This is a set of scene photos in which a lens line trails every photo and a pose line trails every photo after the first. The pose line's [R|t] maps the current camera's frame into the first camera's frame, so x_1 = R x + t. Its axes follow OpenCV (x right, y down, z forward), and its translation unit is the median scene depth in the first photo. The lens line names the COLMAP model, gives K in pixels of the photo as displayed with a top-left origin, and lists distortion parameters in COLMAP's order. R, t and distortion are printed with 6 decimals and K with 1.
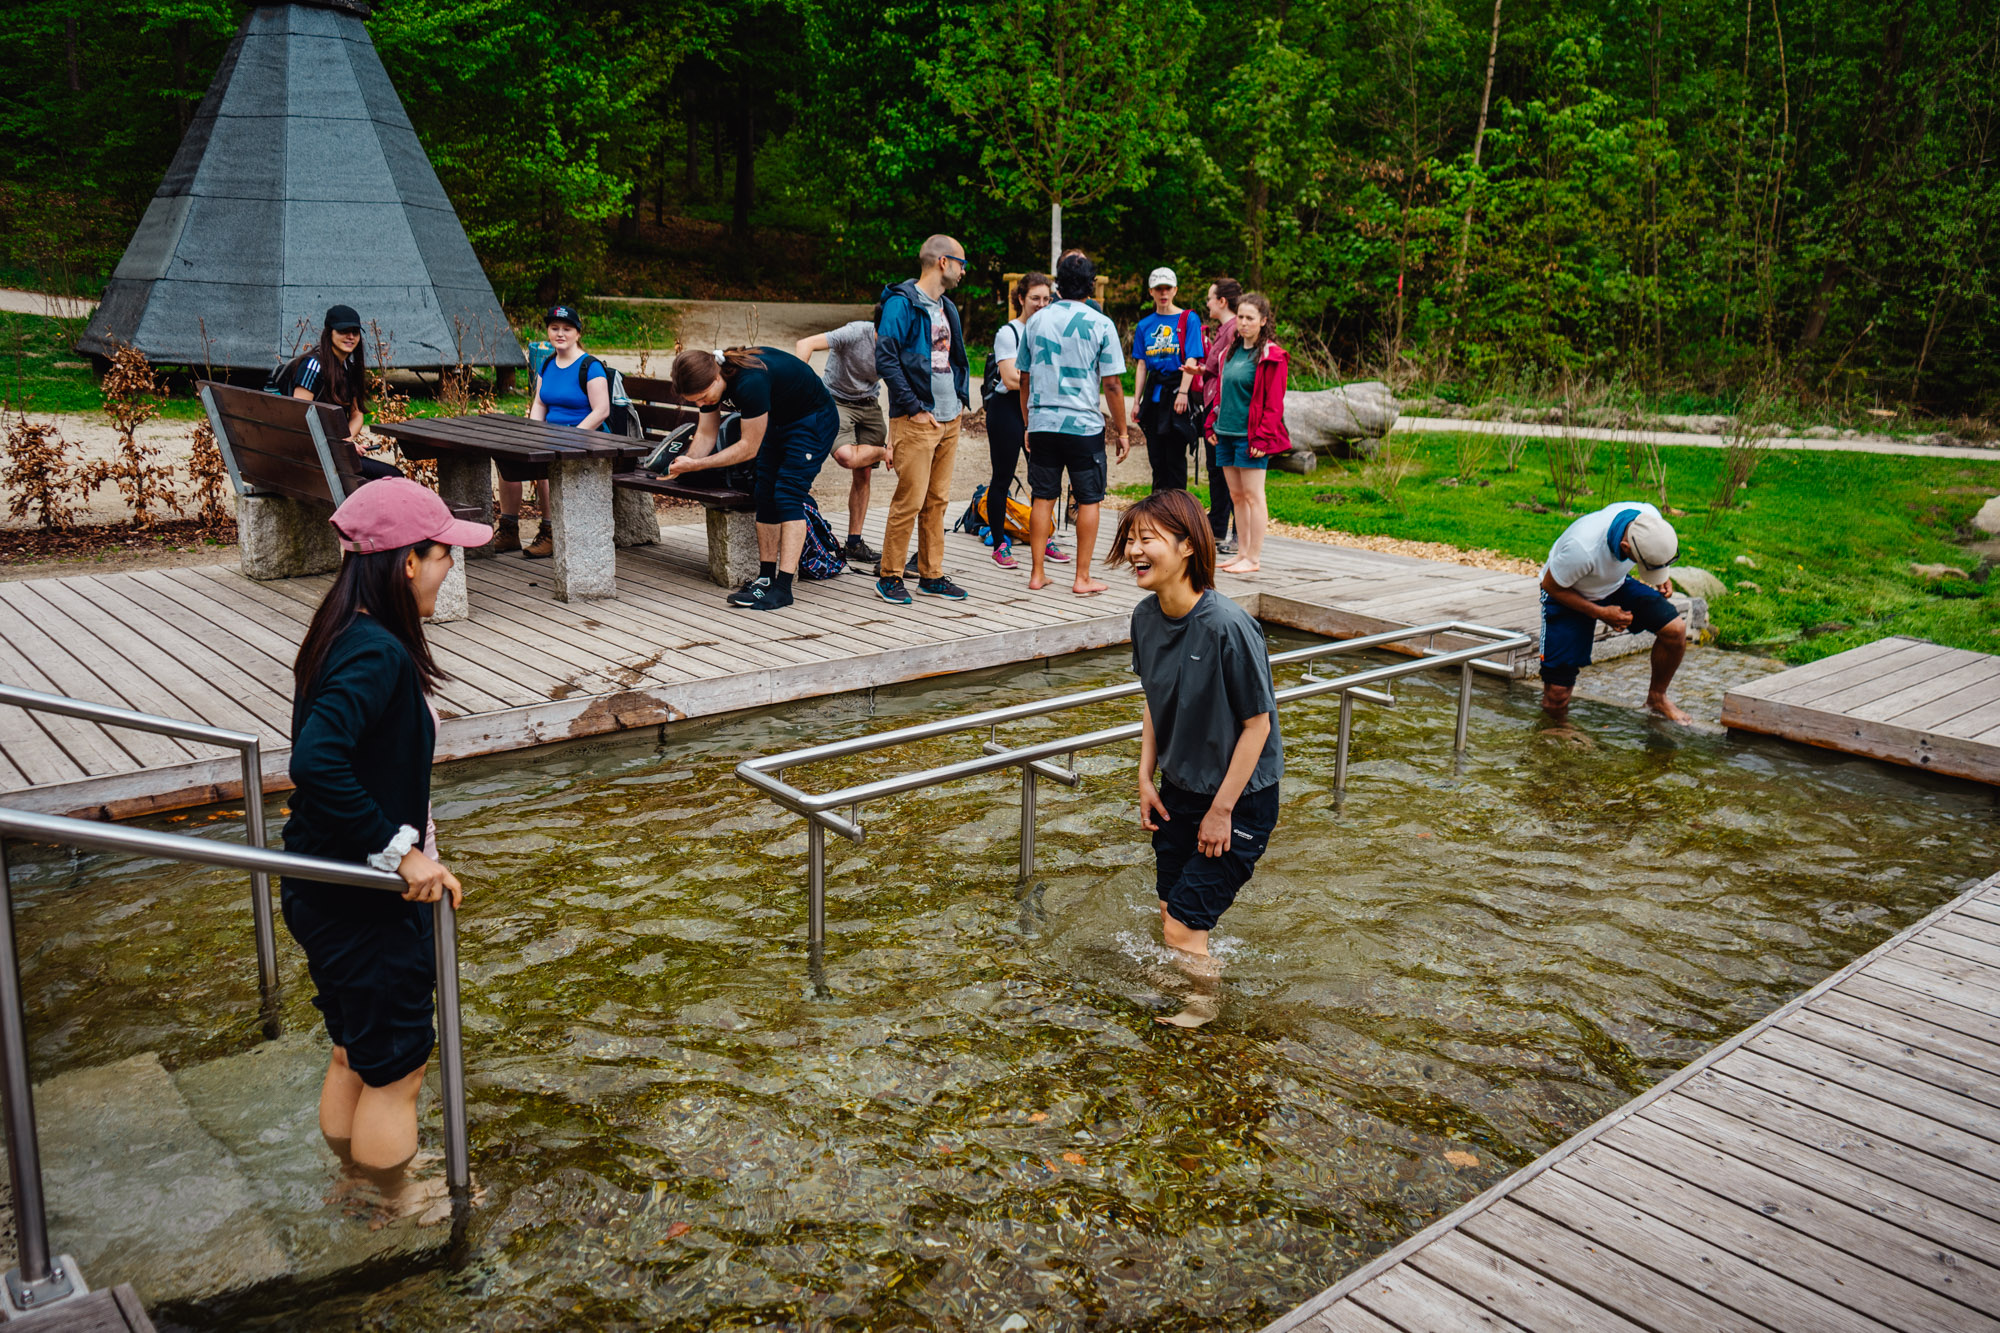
lens RADIAL K [[1581.9, 0, 990.4], [0, 1581.9, 646.6], [0, 0, 1]] dist [-0.006635, 0.001055]
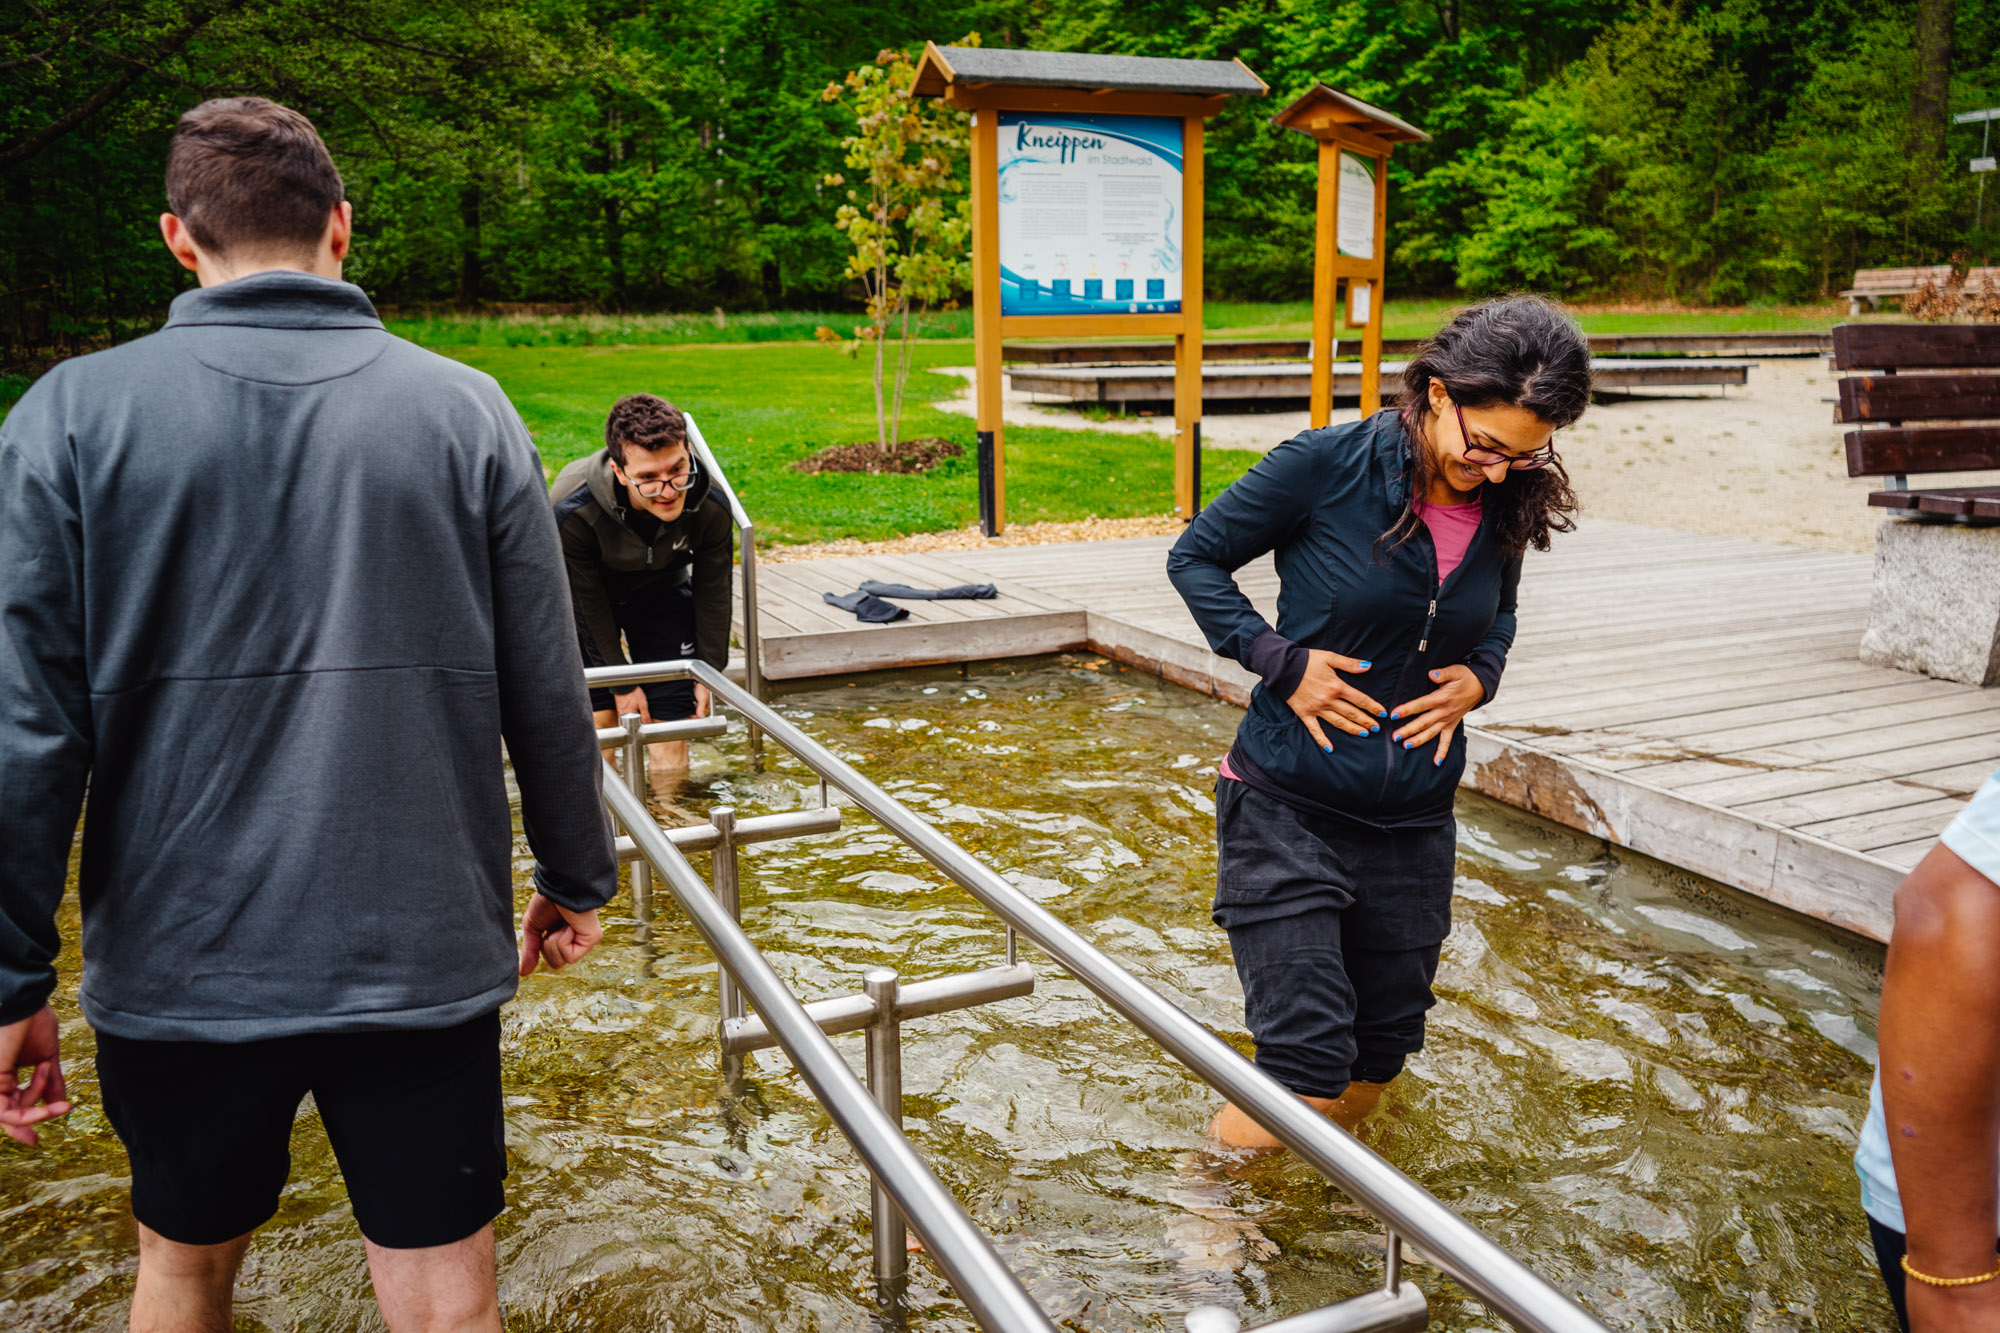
lens RADIAL K [[1581.9, 0, 1011.3], [0, 1581.9, 666.8], [0, 0, 1]] dist [-0.006635, 0.001055]
pose [[-0.272012, 0.173427, -0.946537, 0.263676], [-0.211797, 0.948716, 0.234691, -0.068397], [0.938697, 0.264313, -0.221331, 0.608847]]
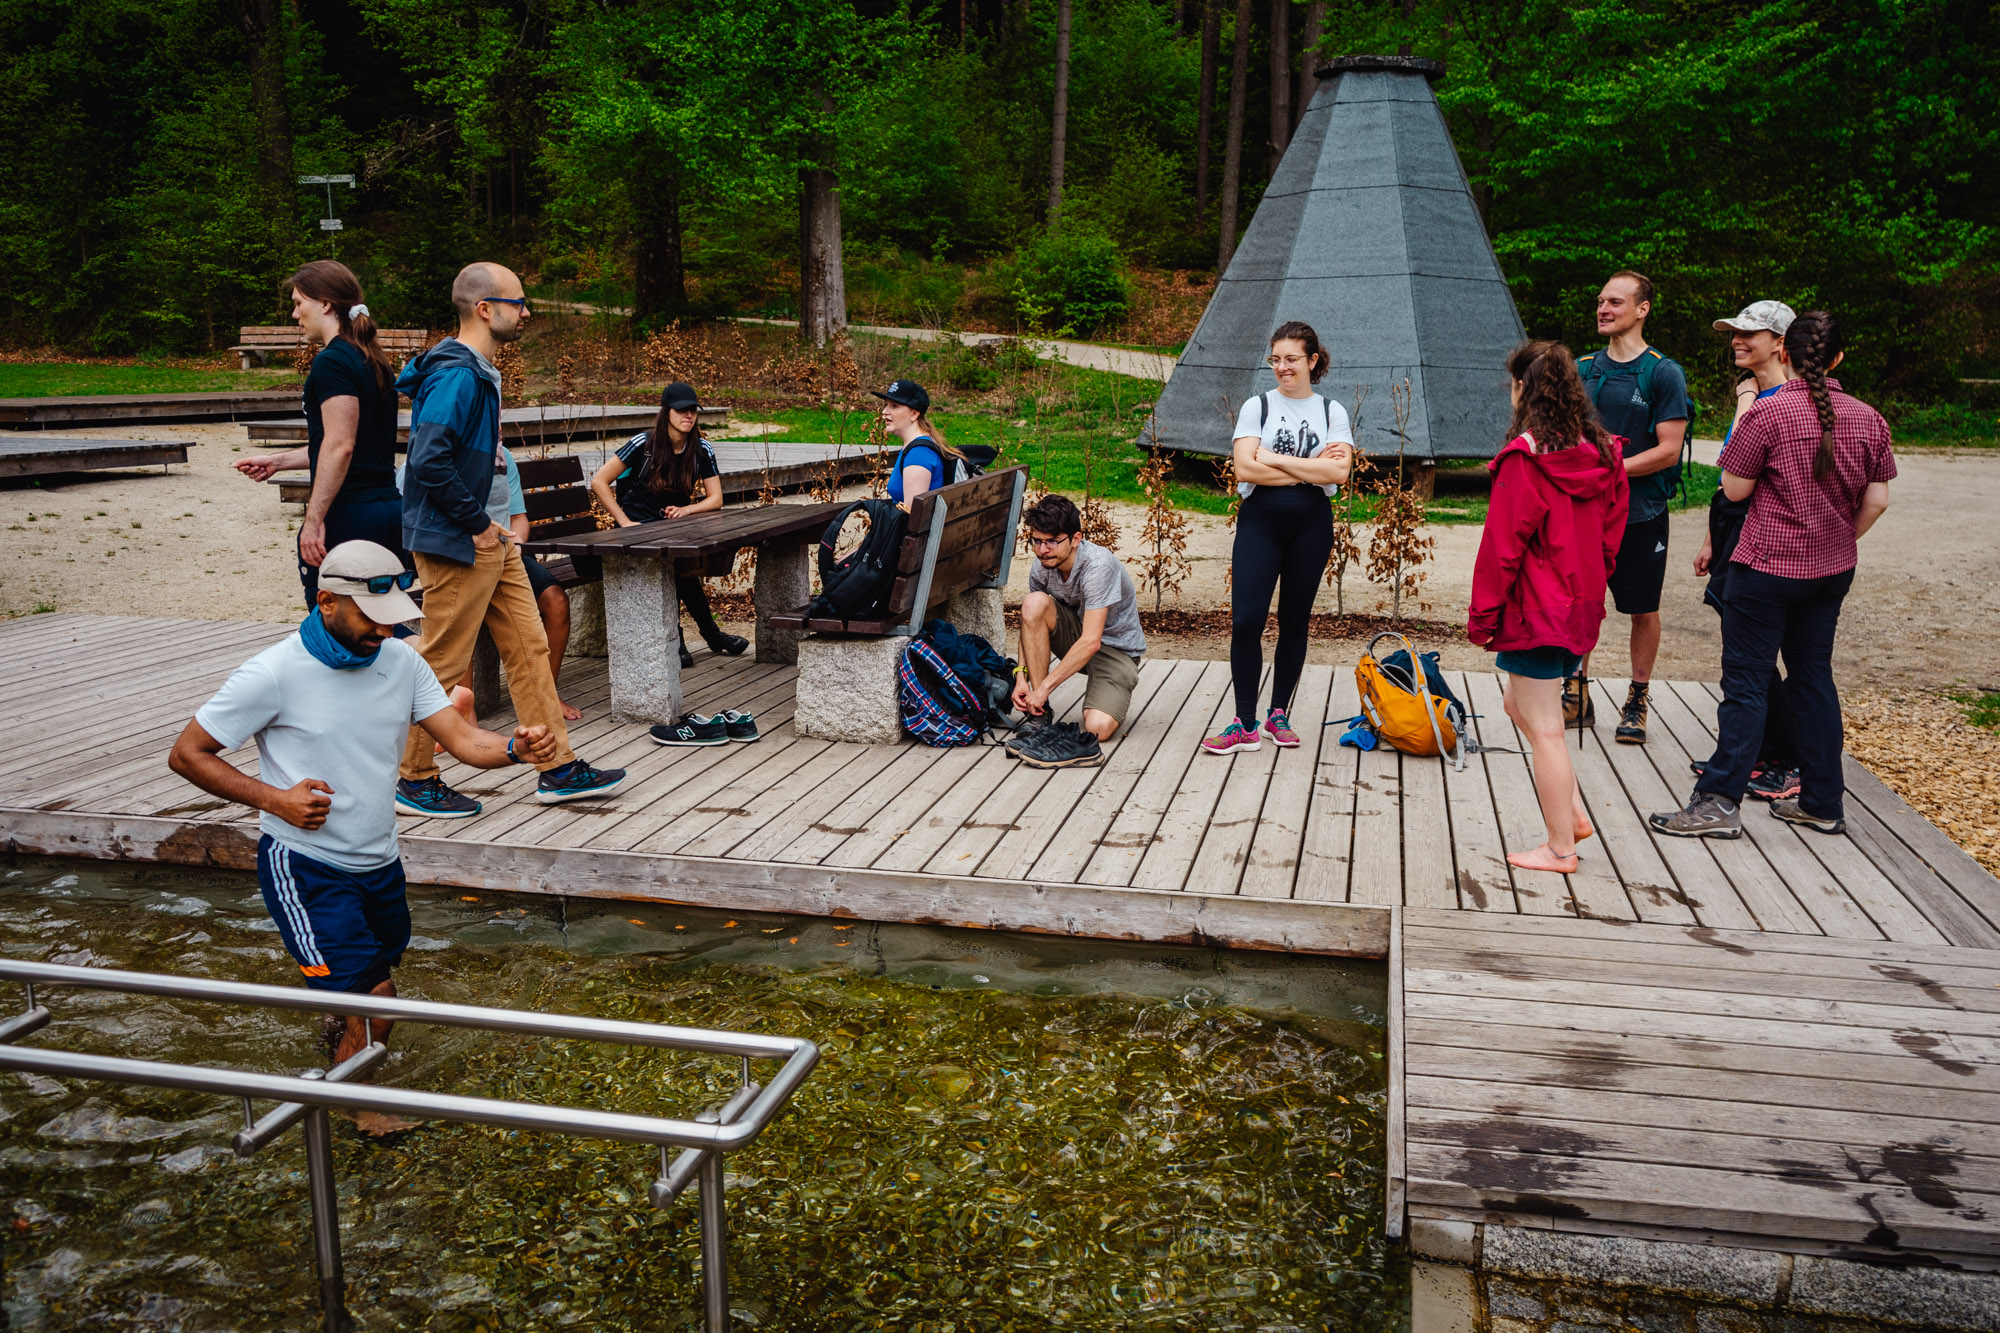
lens RADIAL K [[1662.5, 0, 1014.2], [0, 1662.5, 658.4], [0, 0, 1]] dist [-0.011128, 0.003154]
pose [[0.600922, 0.117559, -0.790616, 0.472278], [-0.162346, 0.986459, 0.023285, -0.097861], [0.782647, 0.114360, 0.611870, 0.509289]]
